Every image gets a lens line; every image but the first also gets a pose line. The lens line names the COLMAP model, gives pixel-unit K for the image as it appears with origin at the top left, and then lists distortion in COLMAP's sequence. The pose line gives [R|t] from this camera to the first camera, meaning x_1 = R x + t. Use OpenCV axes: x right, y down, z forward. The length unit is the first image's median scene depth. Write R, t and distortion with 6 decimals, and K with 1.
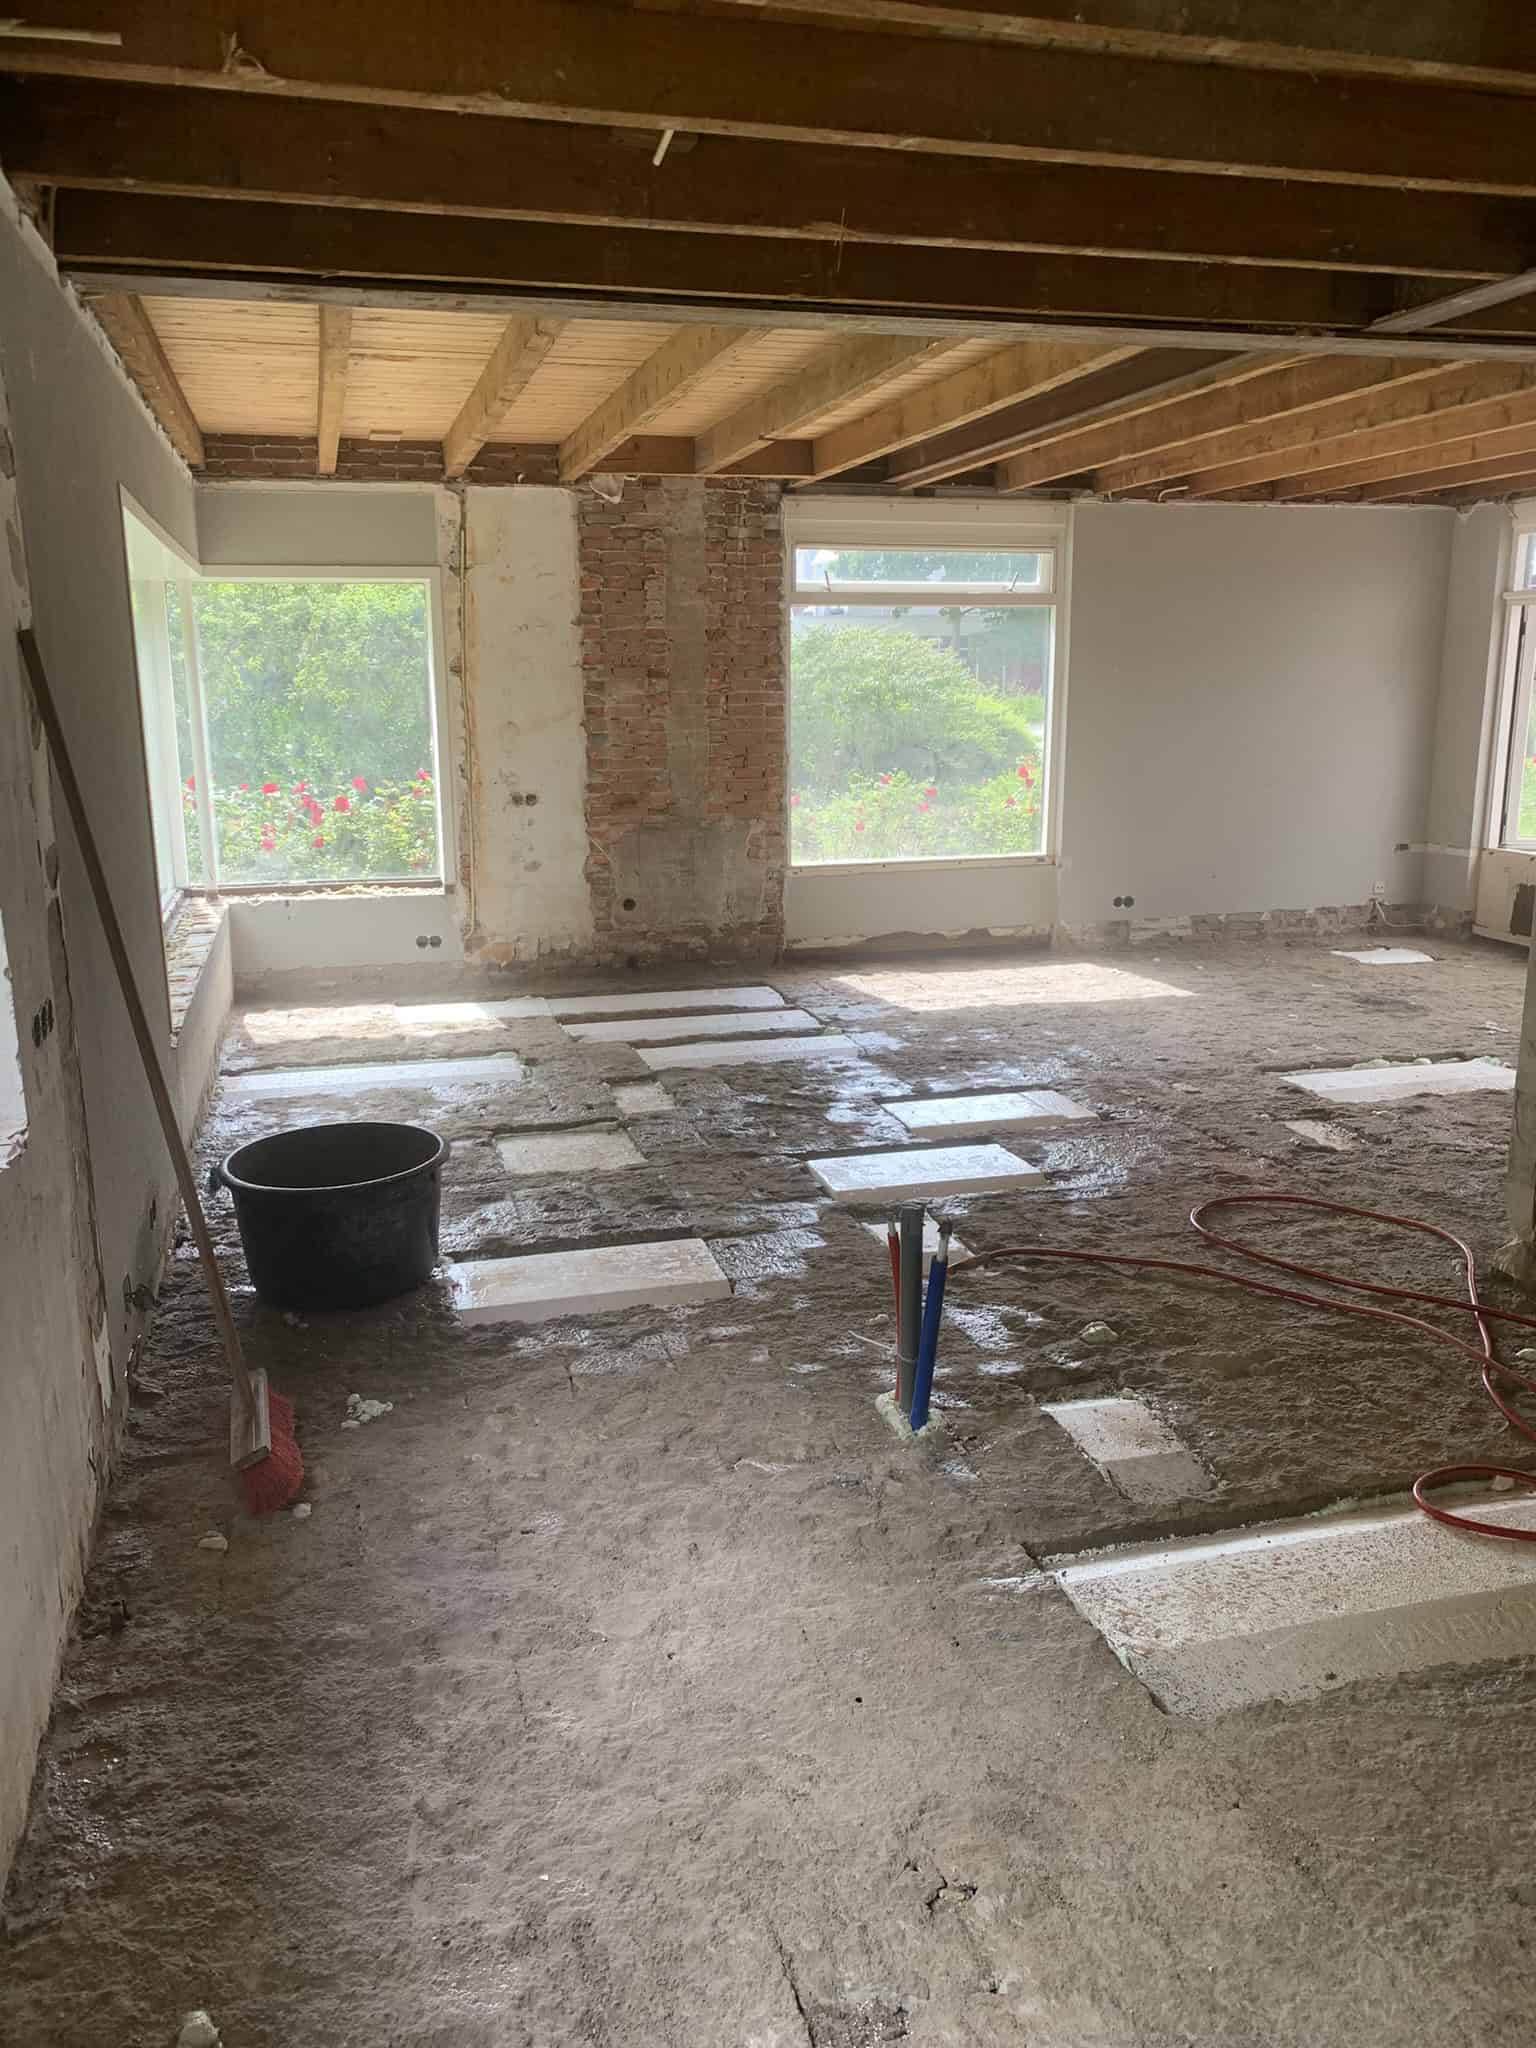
lens RADIAL K [[1554.4, 0, 796.8], [0, 1554.4, 1019.8], [0, 0, 1]] dist [0.075277, -0.104878]
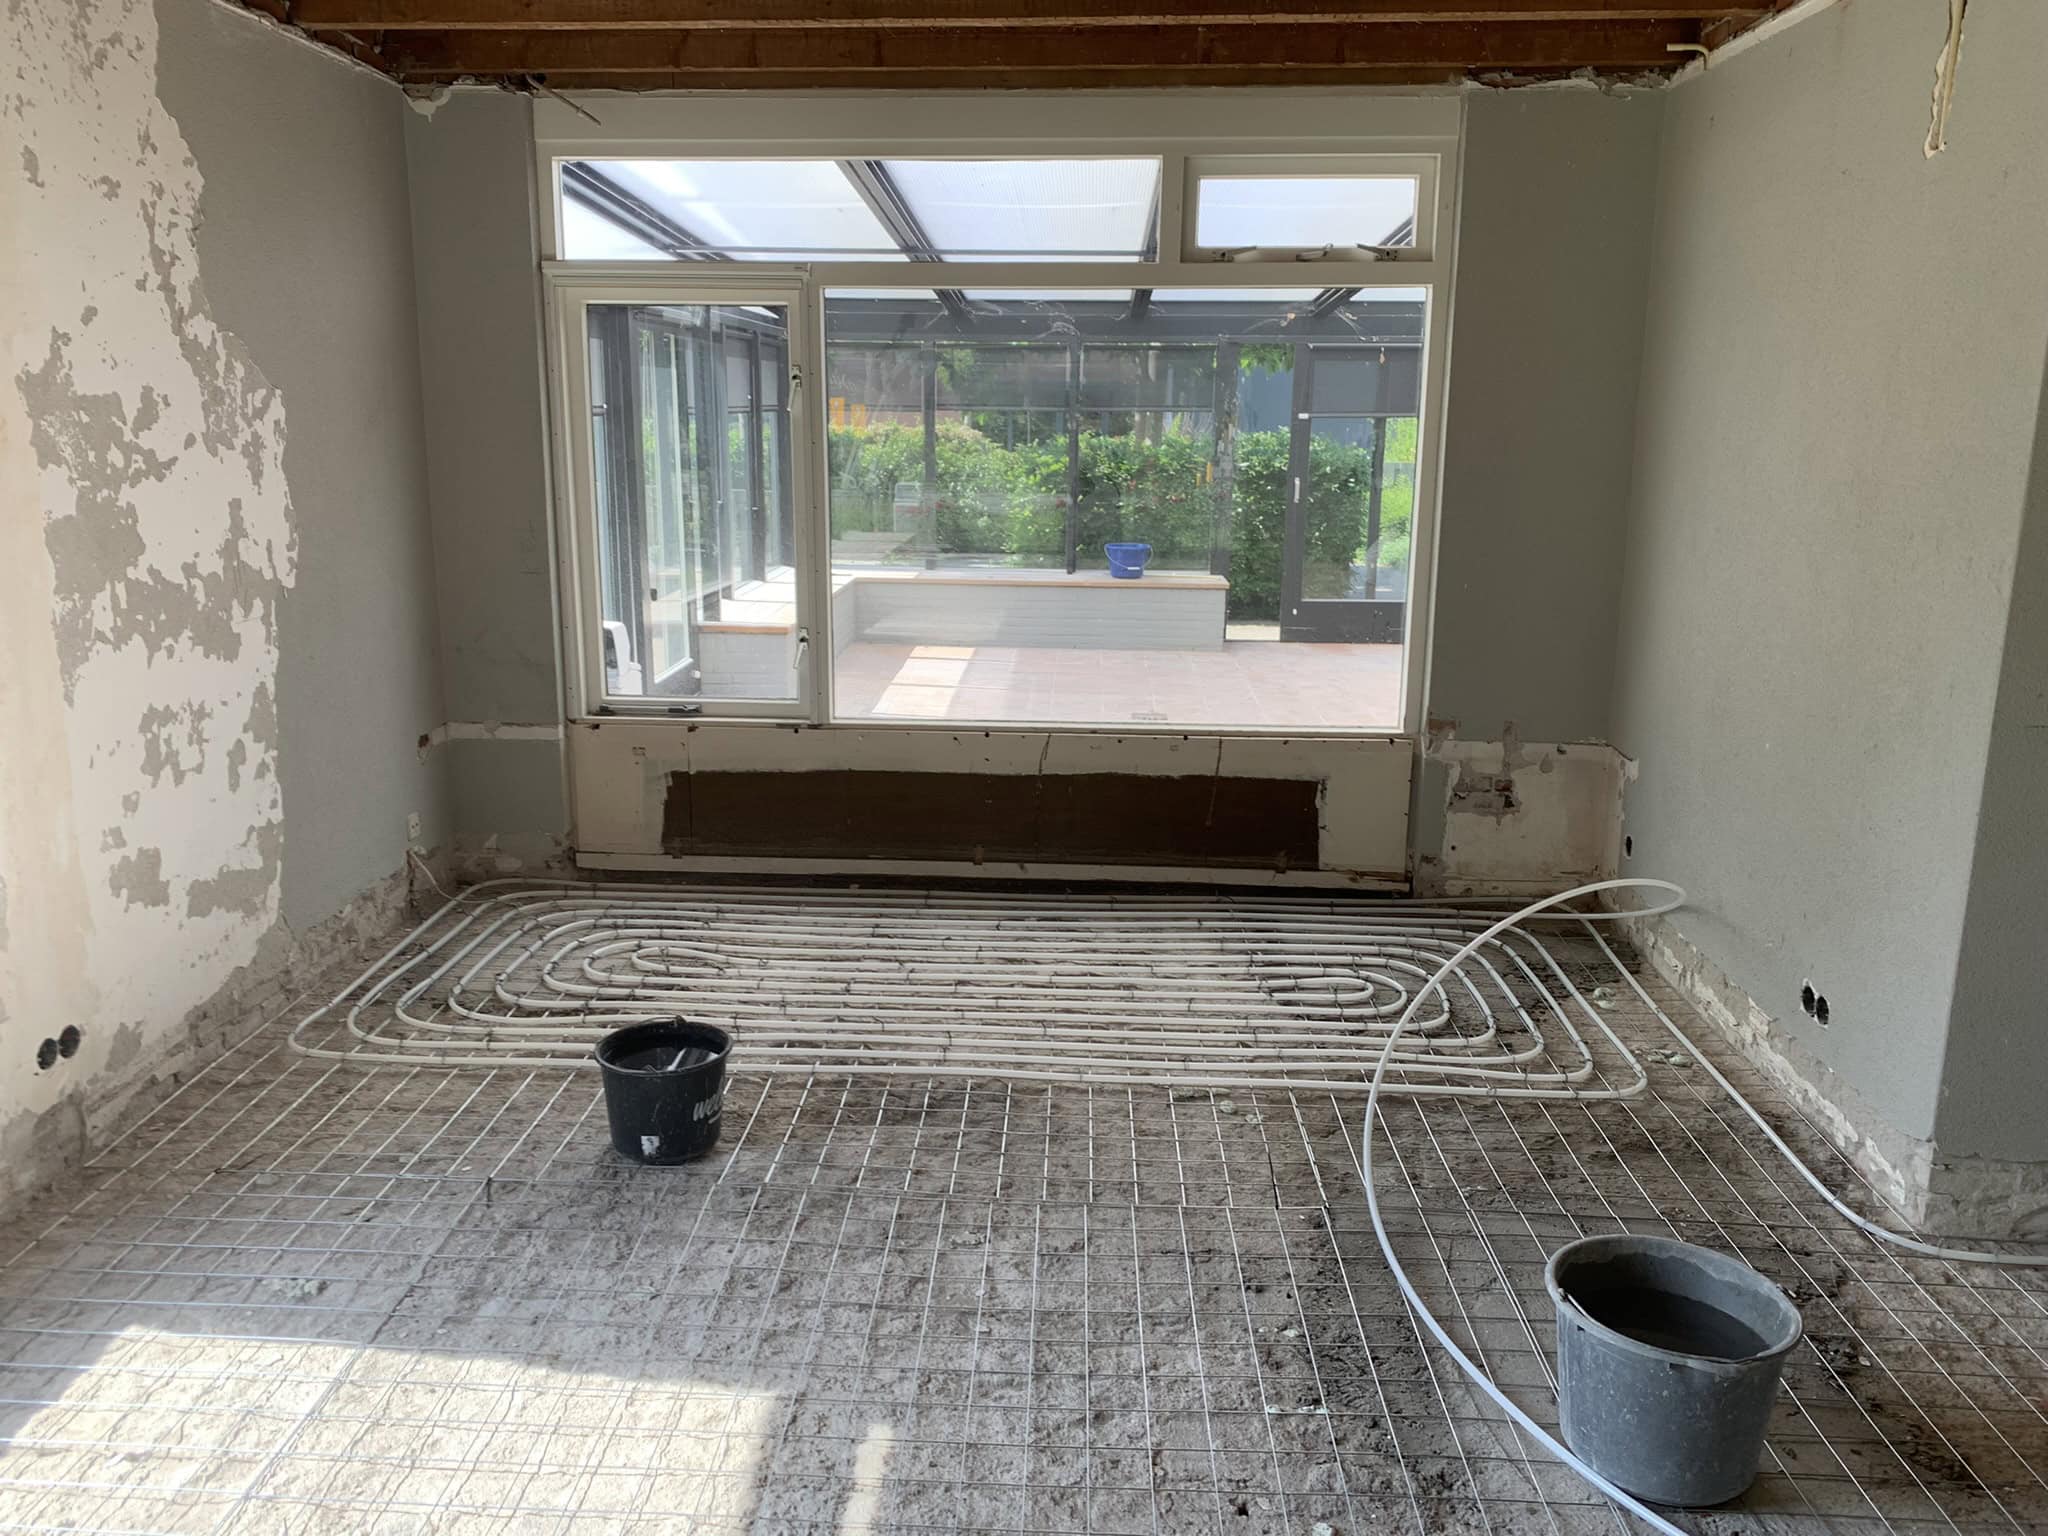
lens RADIAL K [[1547.2, 0, 1058.7], [0, 1547.2, 761.3], [0, 0, 1]] dist [0.001520, -0.088221]
pose [[0.336340, -0.197345, 0.920831, -0.016236], [0.189612, 0.971964, 0.139046, -0.158738], [-0.922455, 0.127834, 0.364329, 0.738589]]
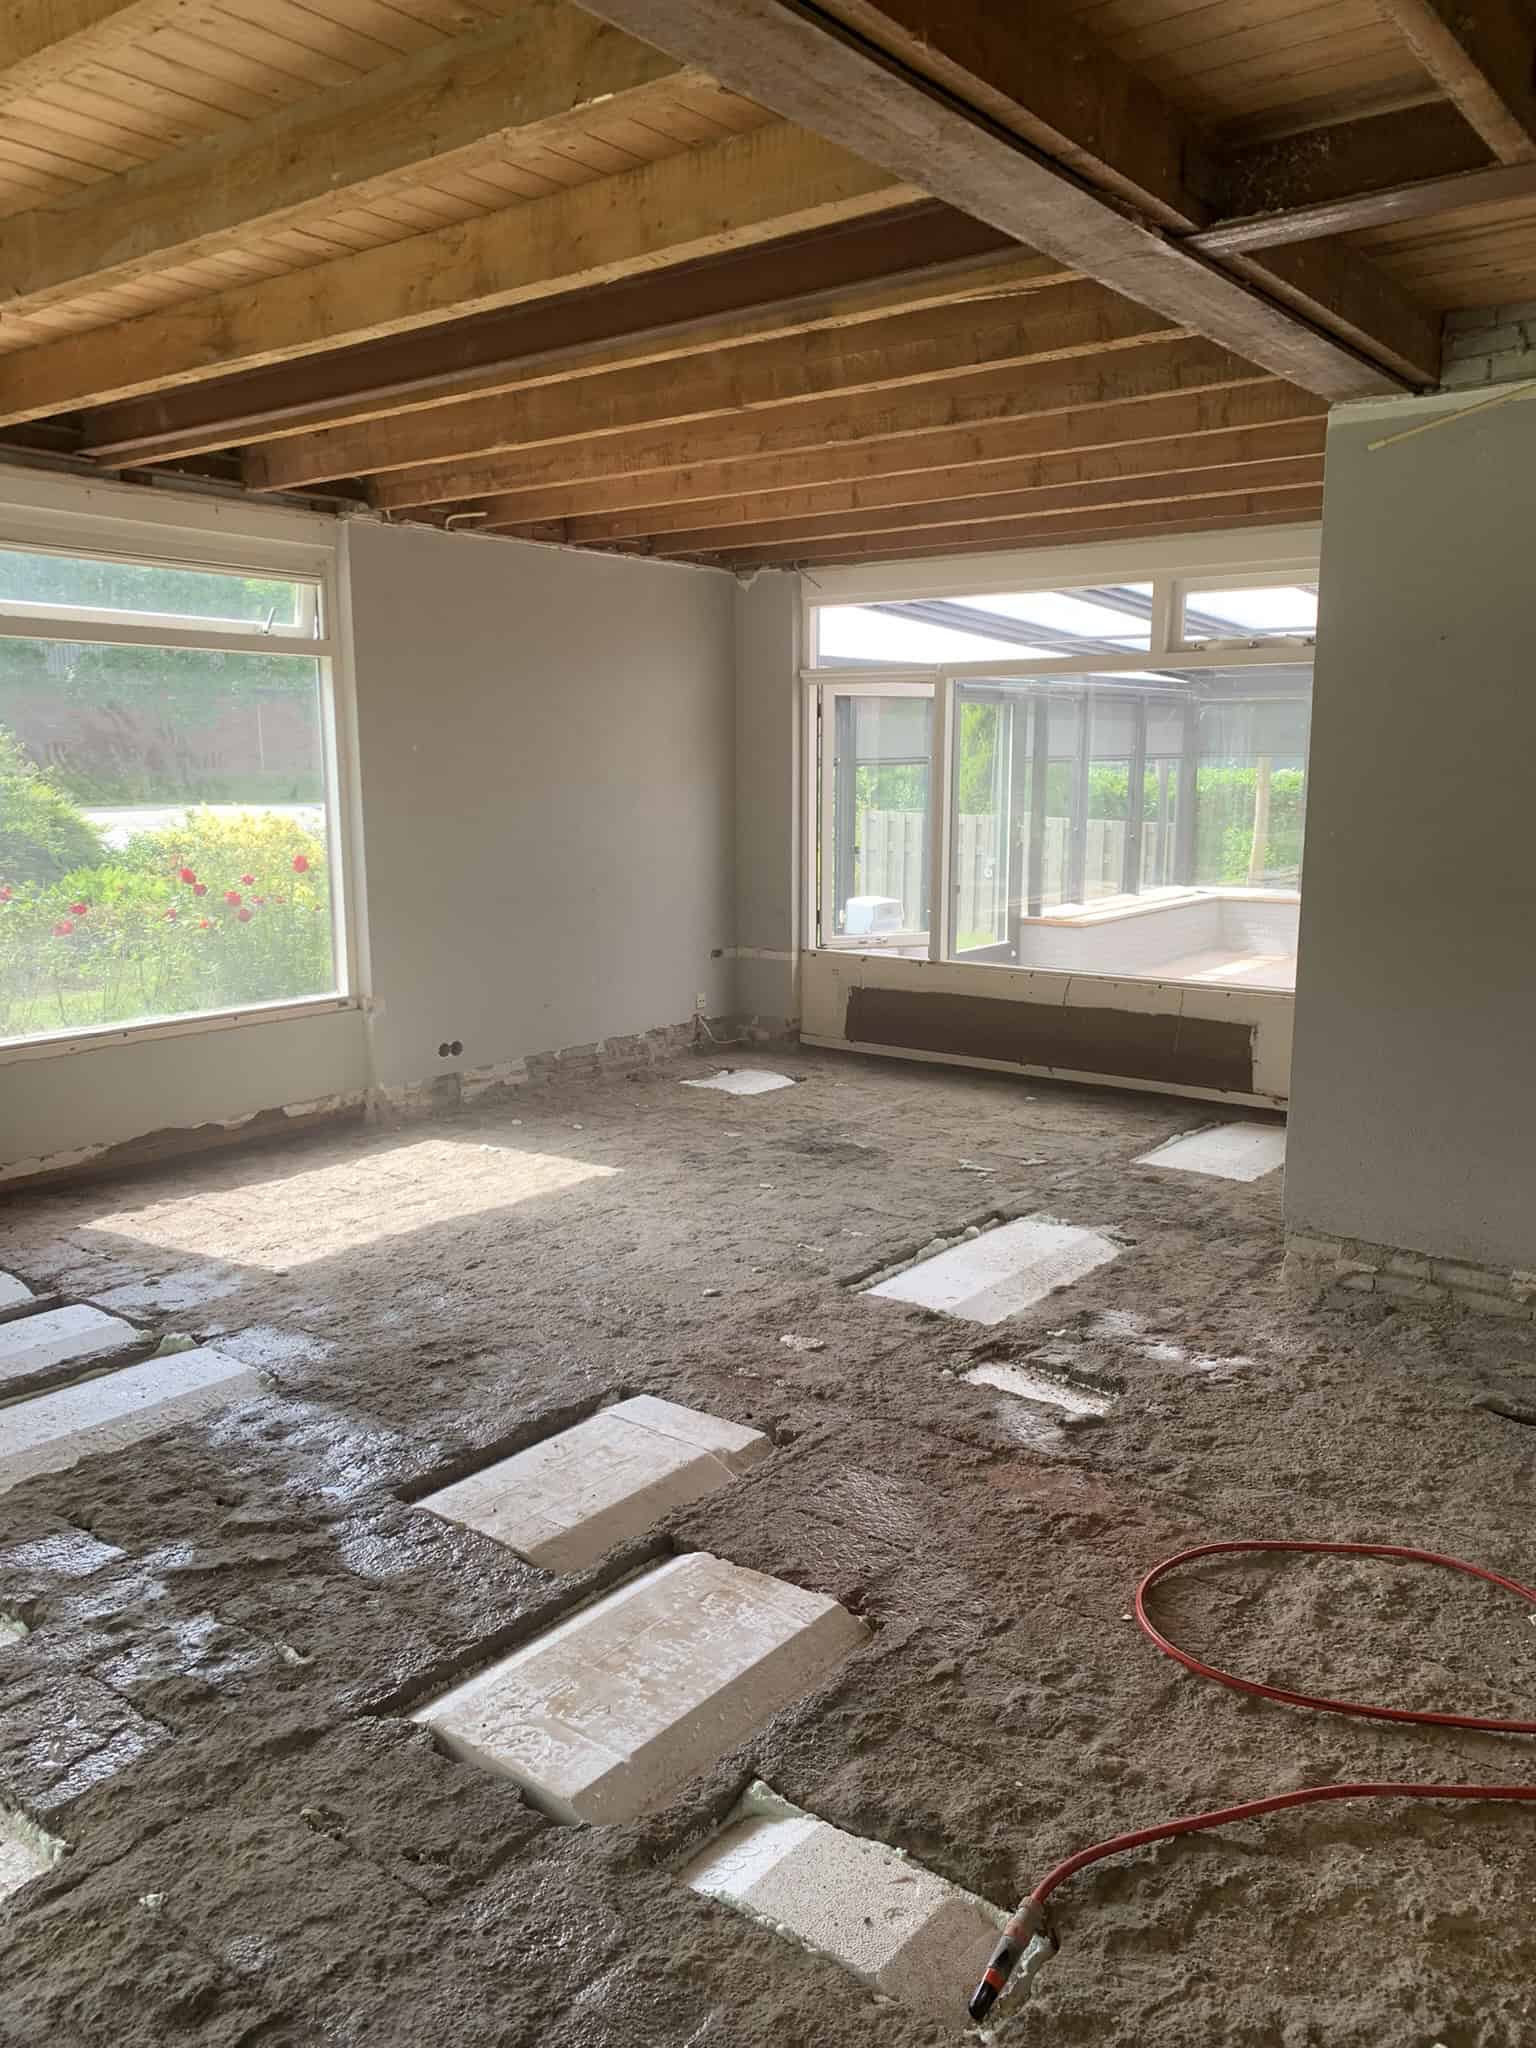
lens RADIAL K [[1554.4, 0, 796.8], [0, 1554.4, 1019.8], [0, 0, 1]] dist [0.075277, -0.104878]
pose [[0.808778, -0.091245, 0.580993, -0.103861], [0.121118, 0.992557, -0.012721, -0.066458], [-0.575507, 0.080657, 0.813809, 0.318291]]
